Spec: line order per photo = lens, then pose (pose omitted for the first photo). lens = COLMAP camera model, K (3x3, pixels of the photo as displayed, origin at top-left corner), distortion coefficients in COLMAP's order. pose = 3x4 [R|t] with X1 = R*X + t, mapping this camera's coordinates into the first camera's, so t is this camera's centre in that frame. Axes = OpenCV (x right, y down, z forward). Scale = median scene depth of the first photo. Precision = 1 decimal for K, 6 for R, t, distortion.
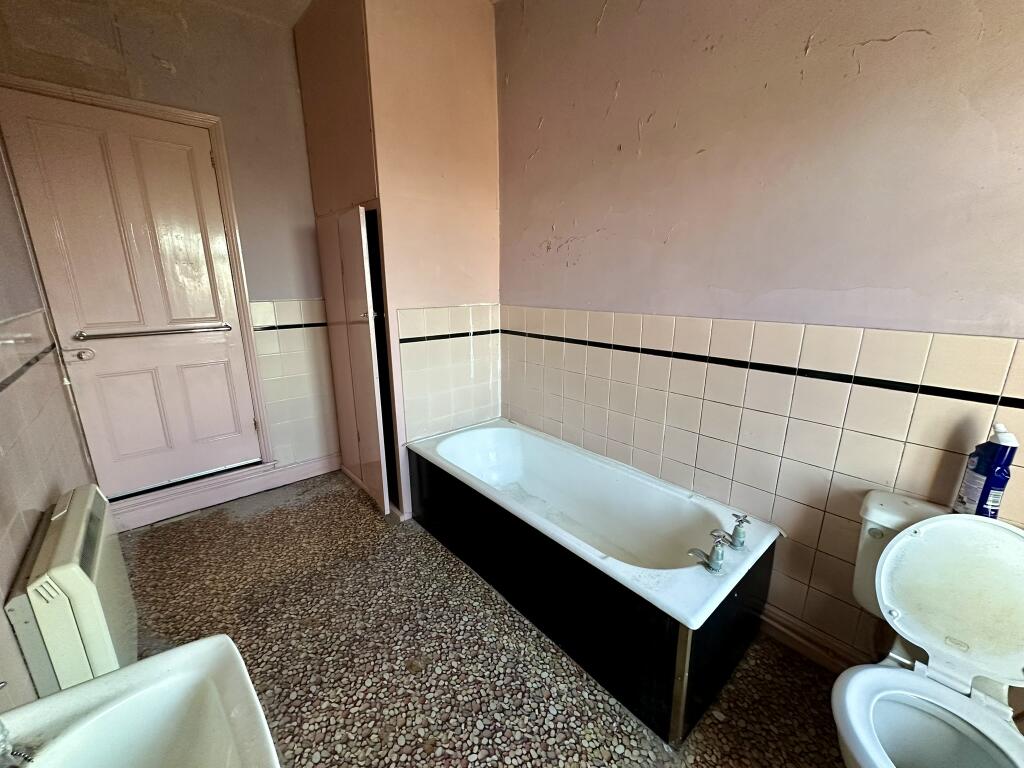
lens RADIAL K [[414.0, 0, 506.7], [0, 414.0, 371.5], [0, 0, 1]] dist [0.020171, 0.000263]
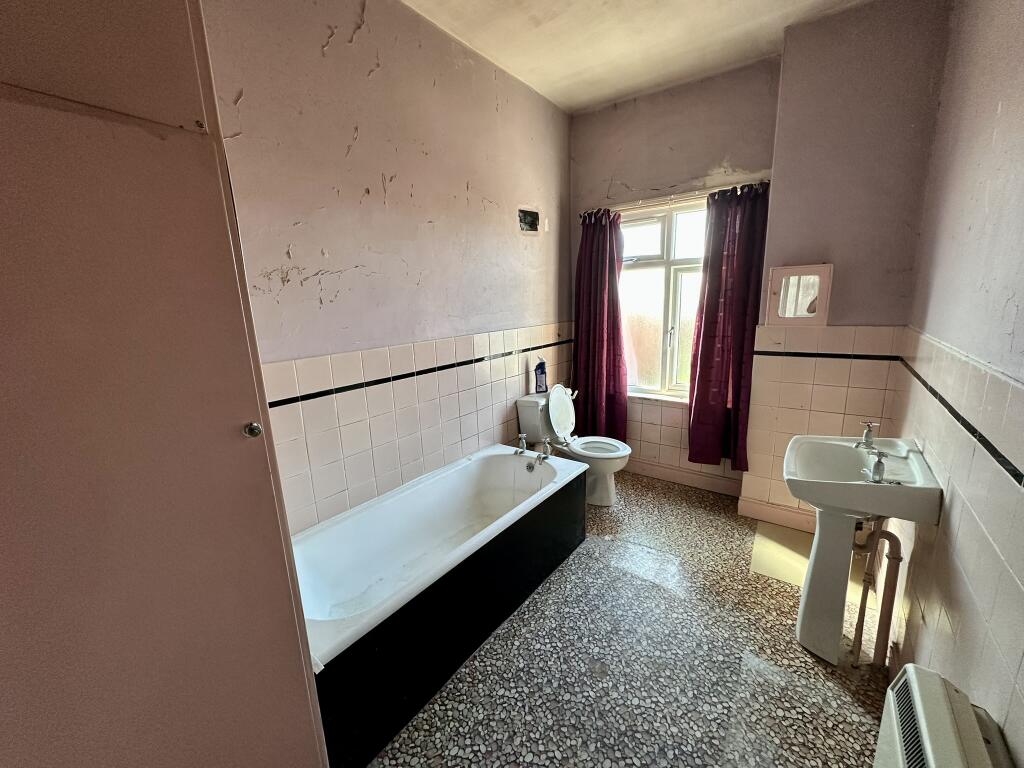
lens RADIAL K [[405.7, 0, 510.9], [0, 405.7, 383.0], [0, 0, 1]] dist [-0.000368, -0.000057]
pose [[-0.203982, -0.175967, 0.963030, -0.932514], [0.269311, 0.935672, 0.228012, -0.240740], [-0.941203, 0.305865, -0.143470, 1.032654]]
